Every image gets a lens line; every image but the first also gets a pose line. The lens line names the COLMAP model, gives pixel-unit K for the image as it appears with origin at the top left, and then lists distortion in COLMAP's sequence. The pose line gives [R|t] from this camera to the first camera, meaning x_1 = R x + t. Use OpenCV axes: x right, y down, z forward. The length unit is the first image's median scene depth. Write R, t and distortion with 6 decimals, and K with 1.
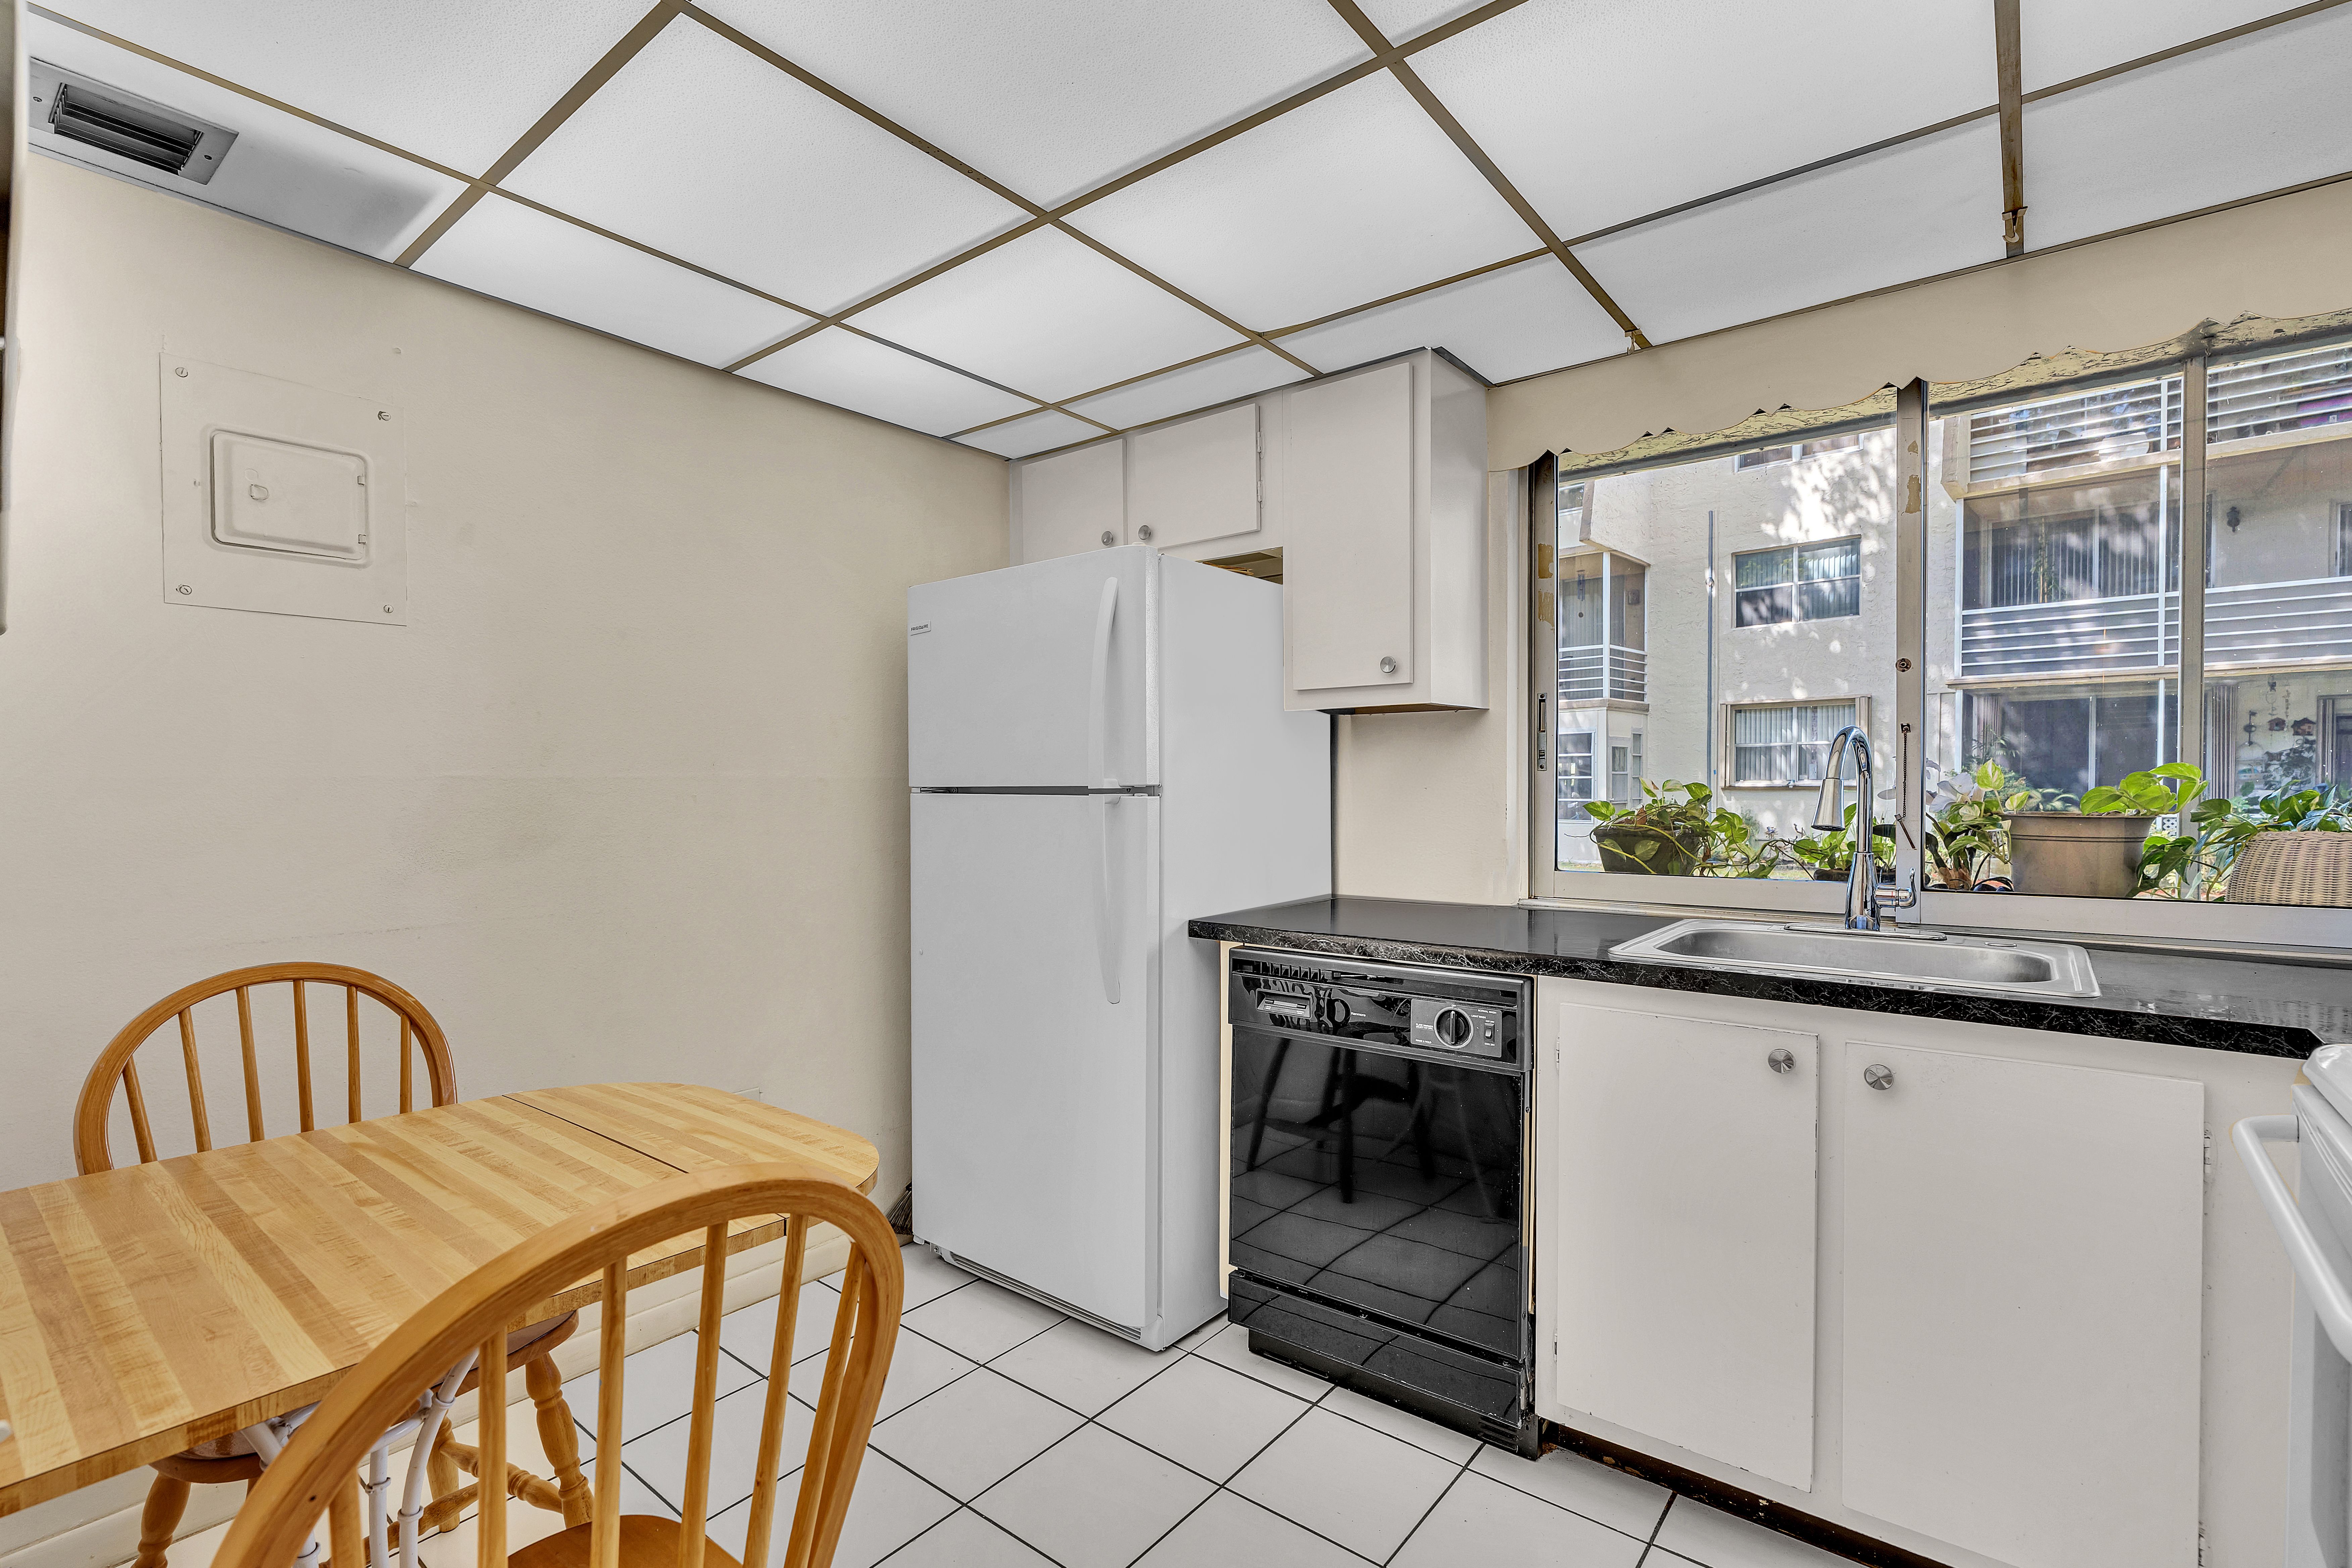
lens RADIAL K [[1059.0, 0, 1173.5], [0, 1059.0, 812.2], [0, 0, 1]] dist [-0.007892, 0.003865]
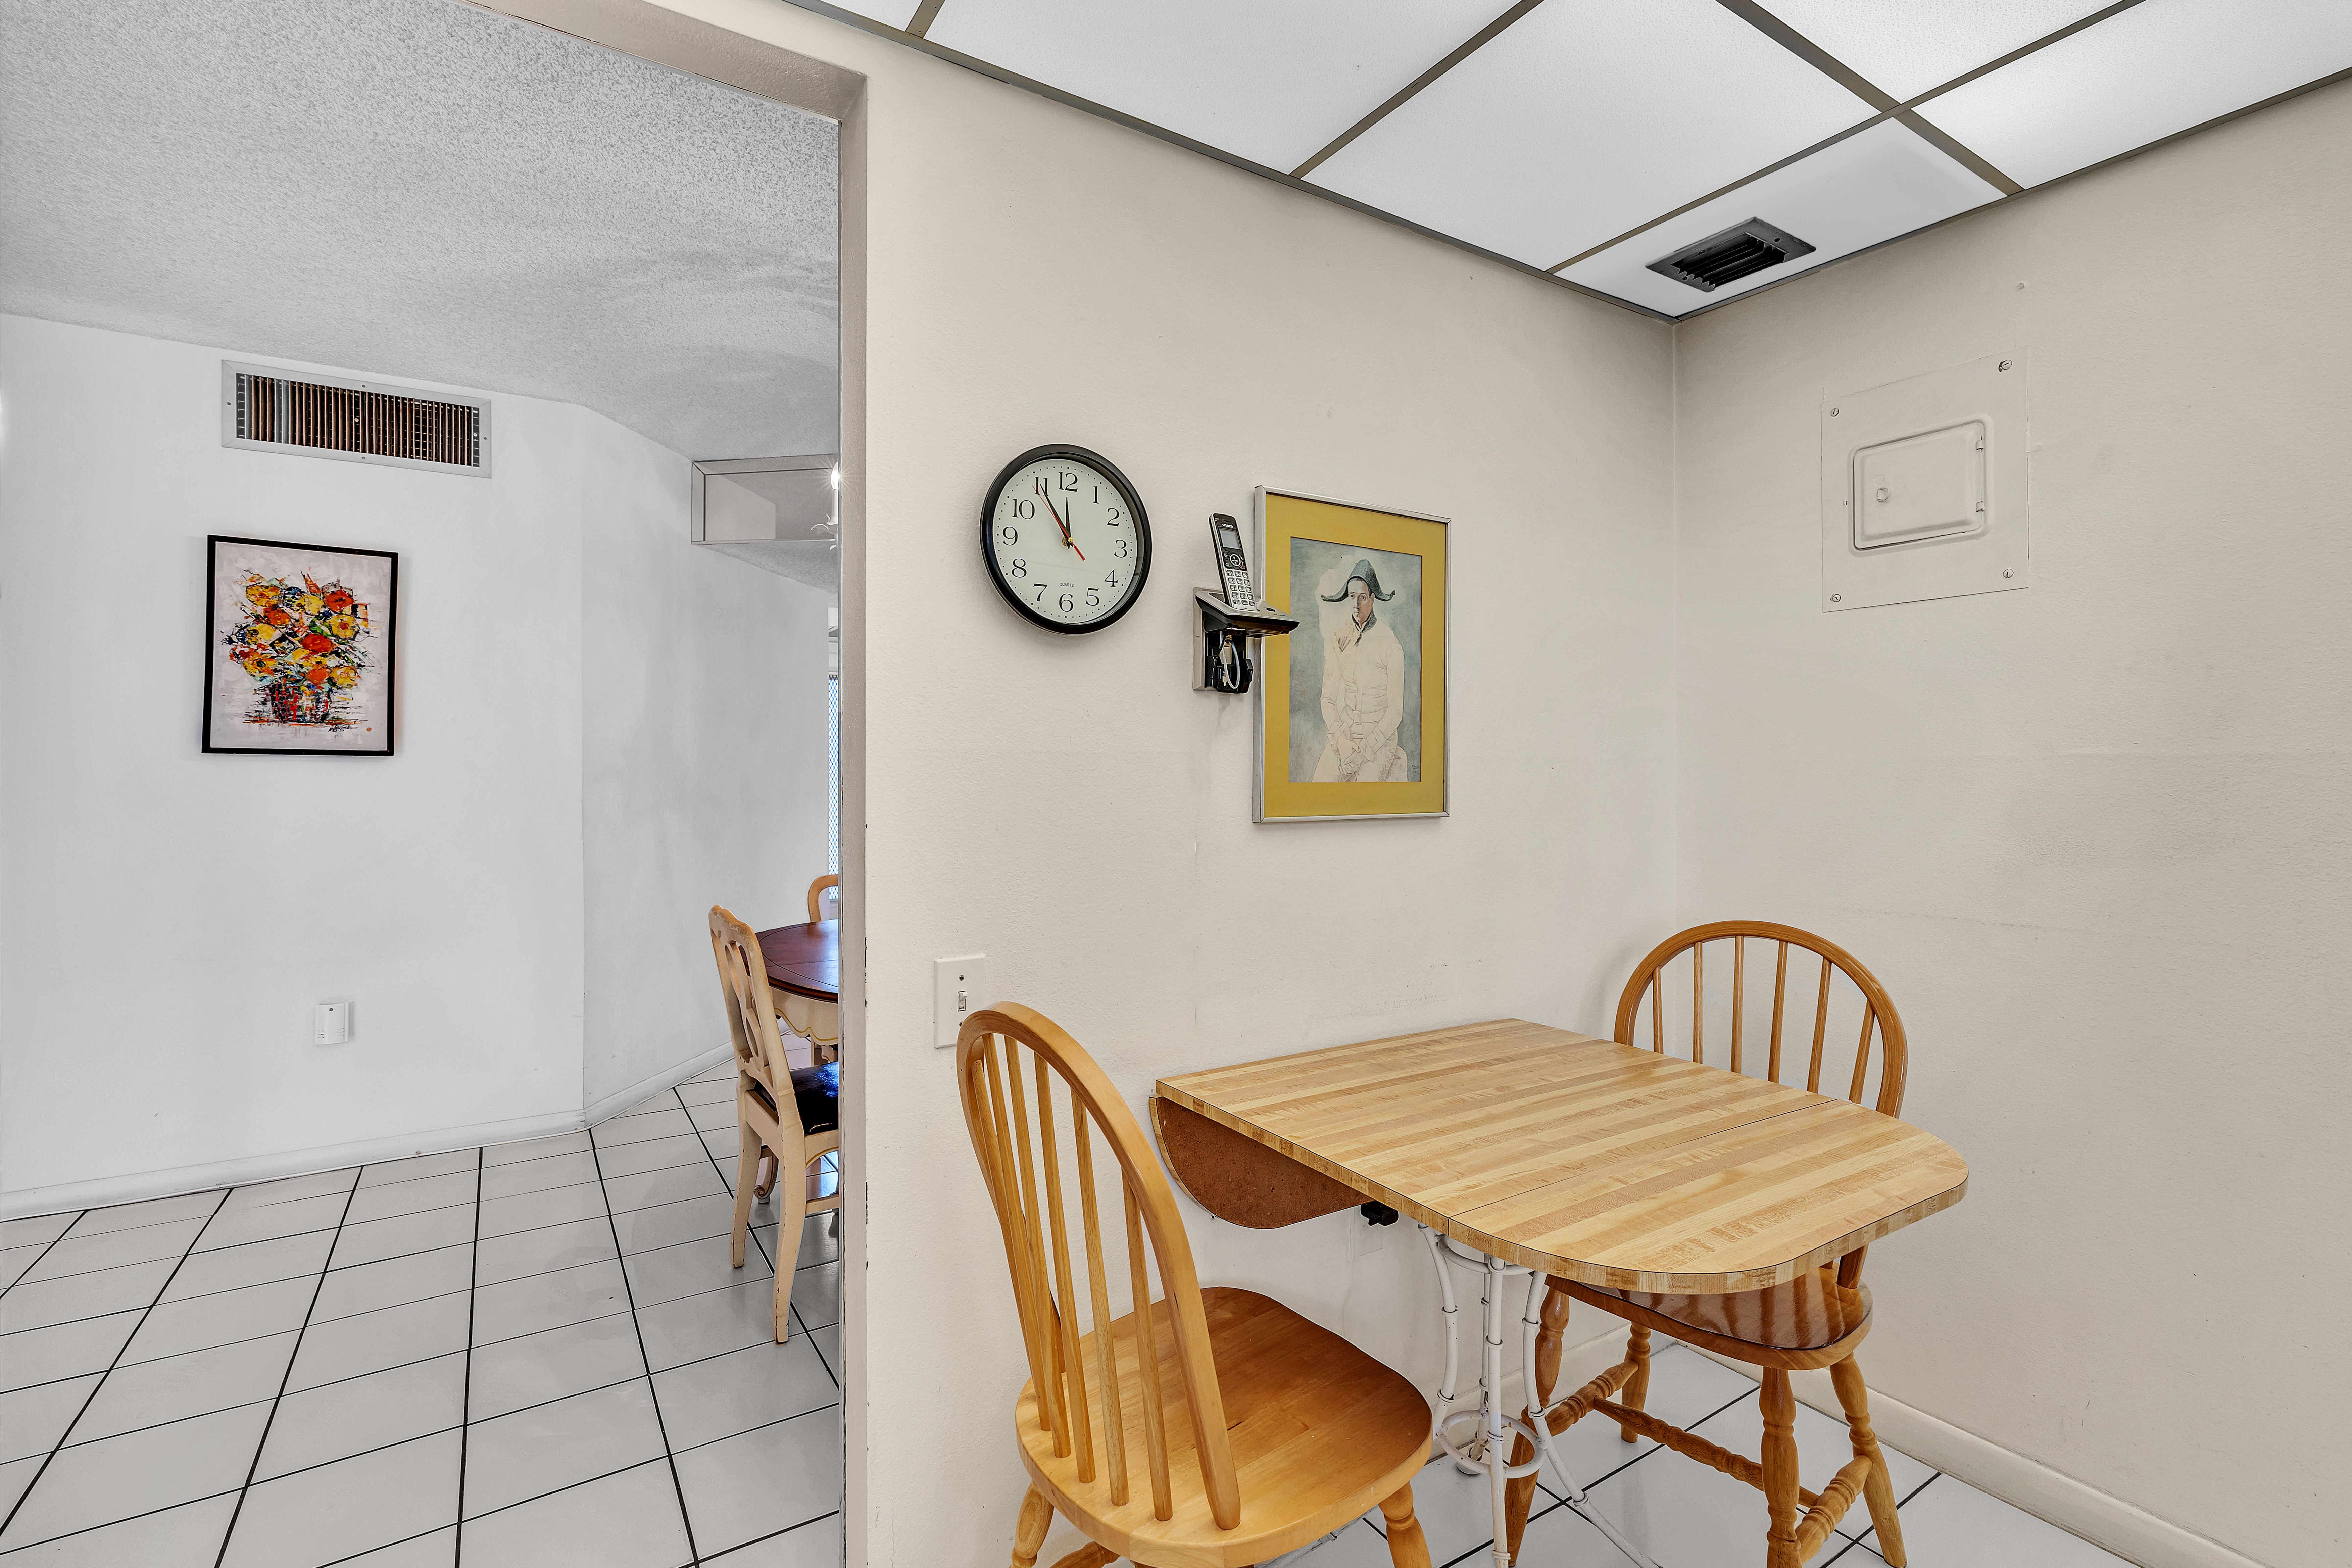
lens RADIAL K [[1059.0, 0, 1186.6], [0, 1059.0, 773.1], [0, 0, 1]] dist [-0.007892, 0.003865]
pose [[-0.311264, 0.001062, -0.950323, 0.307003], [-0.021972, 0.999724, 0.008314, -0.009737], [0.950069, 0.023468, -0.311155, 0.535899]]
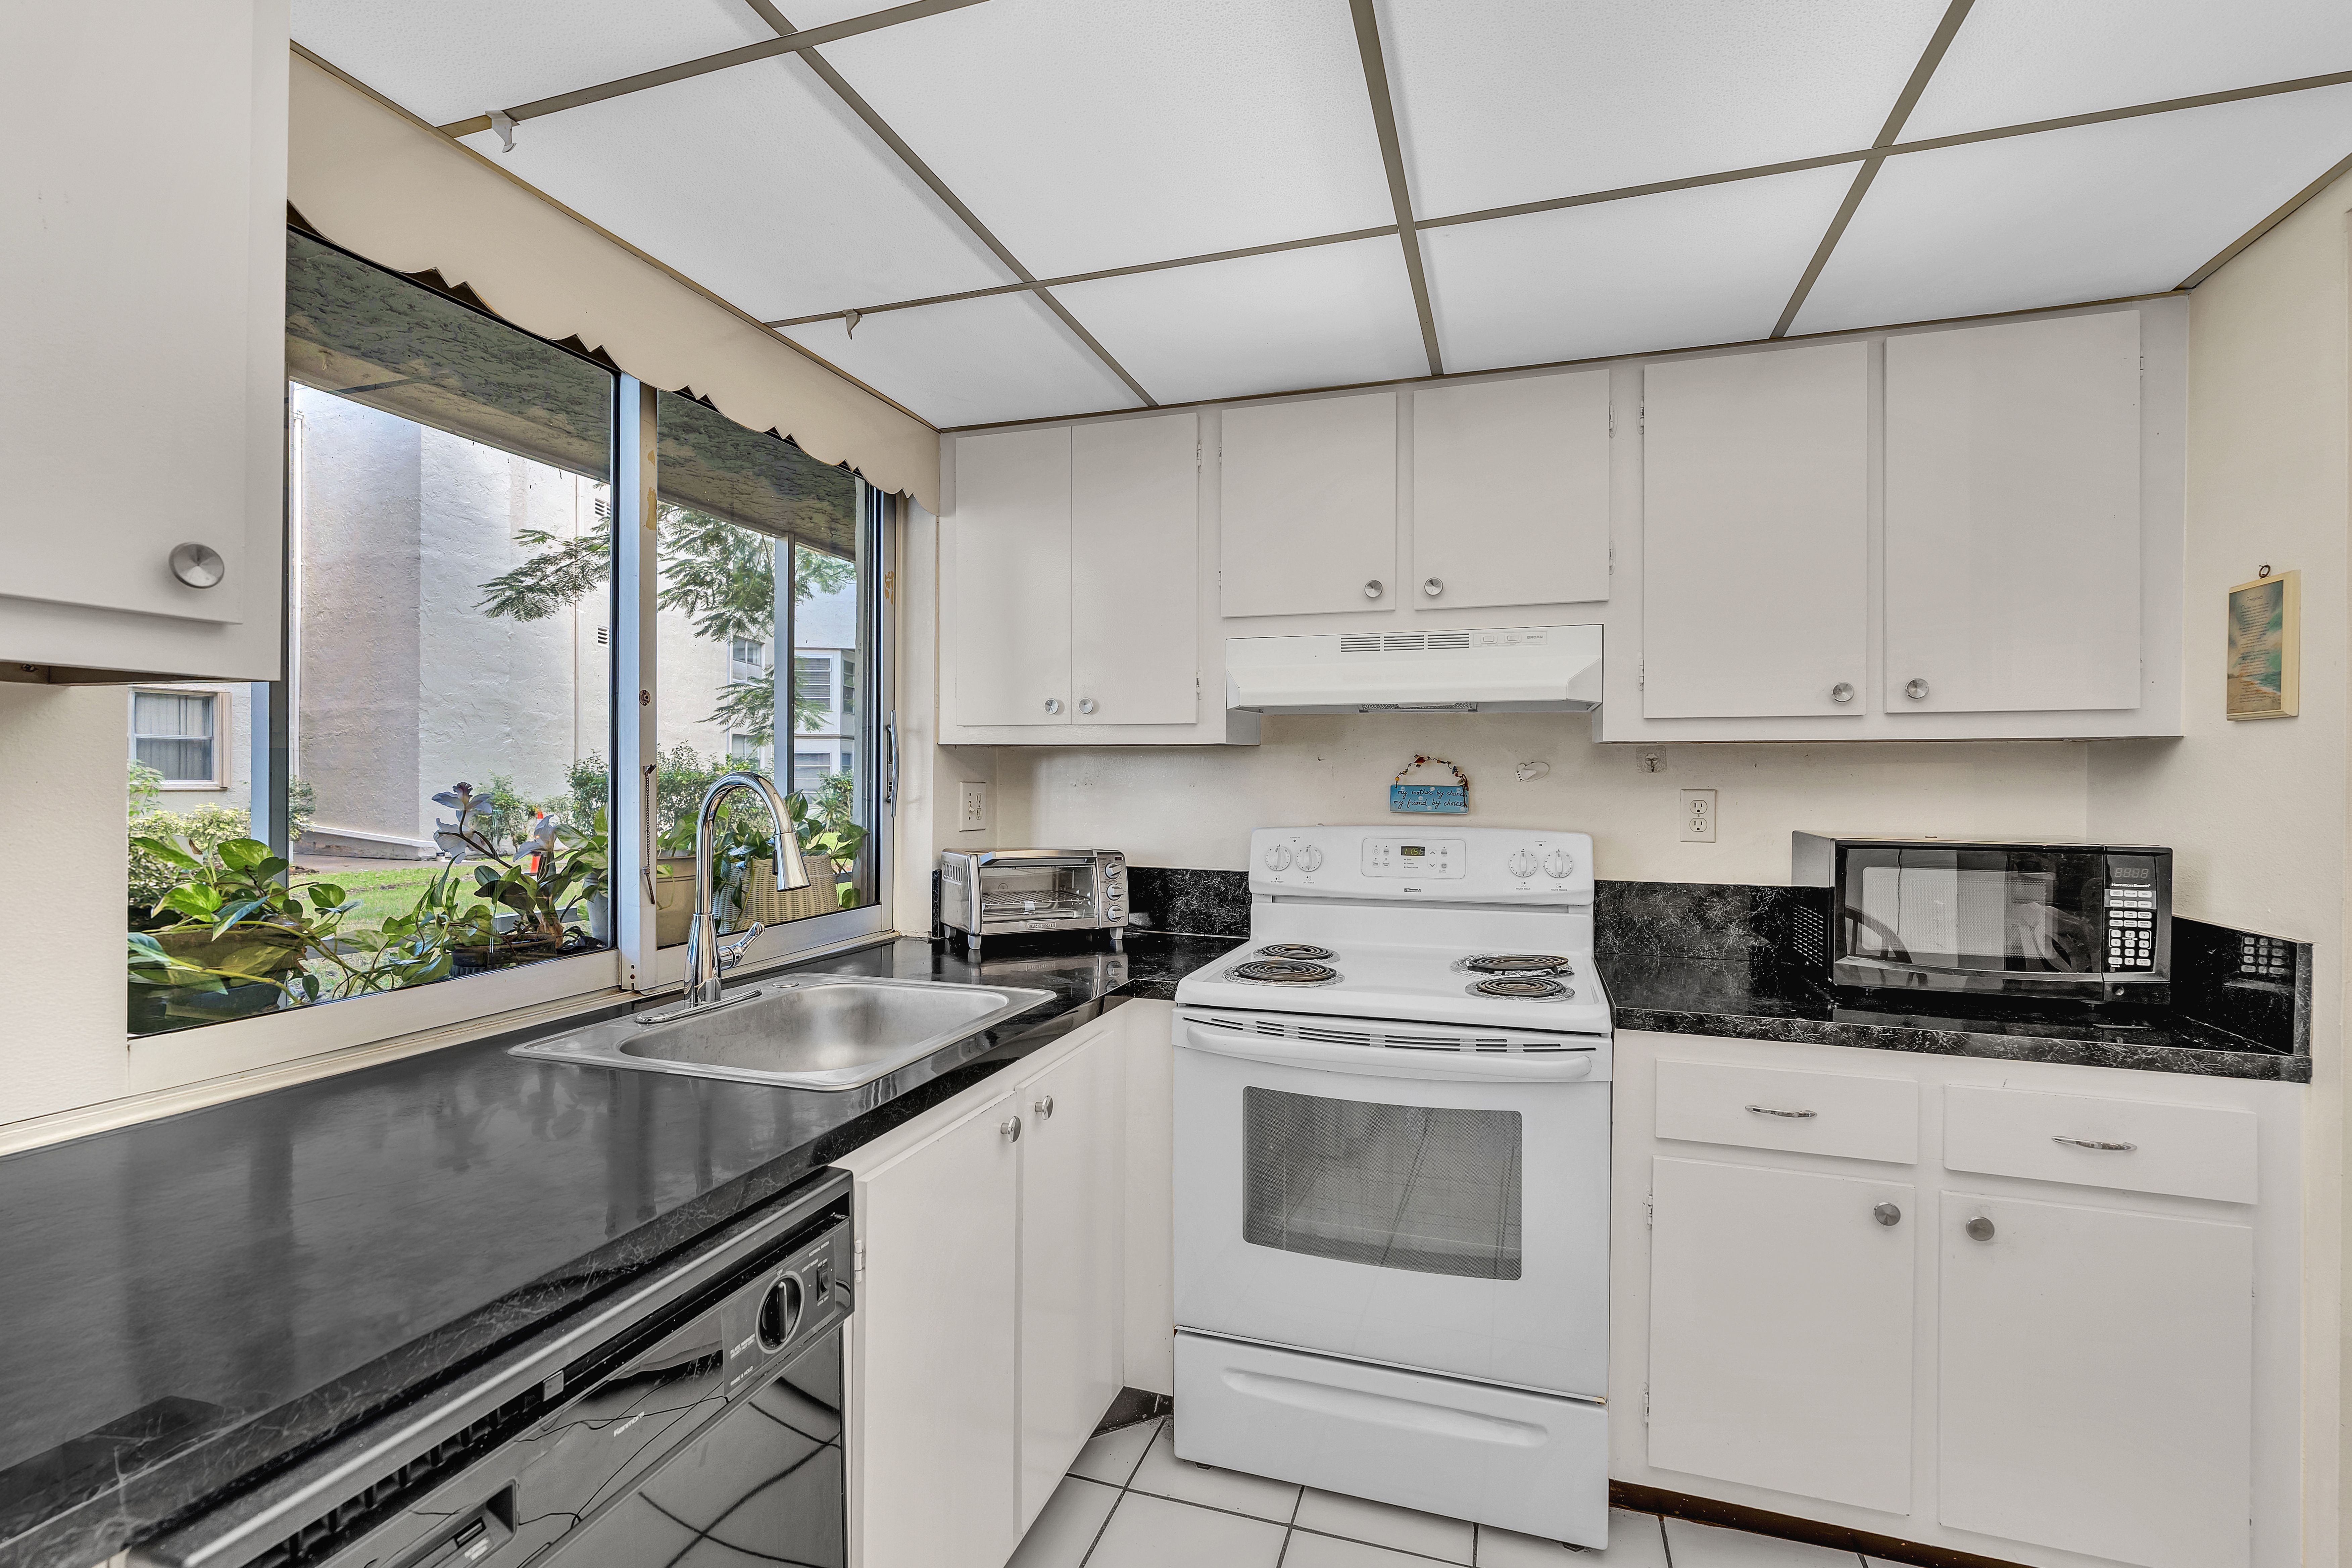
lens RADIAL K [[1059.0, 0, 1175.7], [0, 1059.0, 786.6], [0, 0, 1]] dist [-0.007892, 0.003865]
pose [[-0.359189, -0.003756, 0.933257, -0.278275], [0.021074, 0.999704, 0.012134, -0.063458], [-0.933027, 0.024026, -0.359003, 0.852450]]
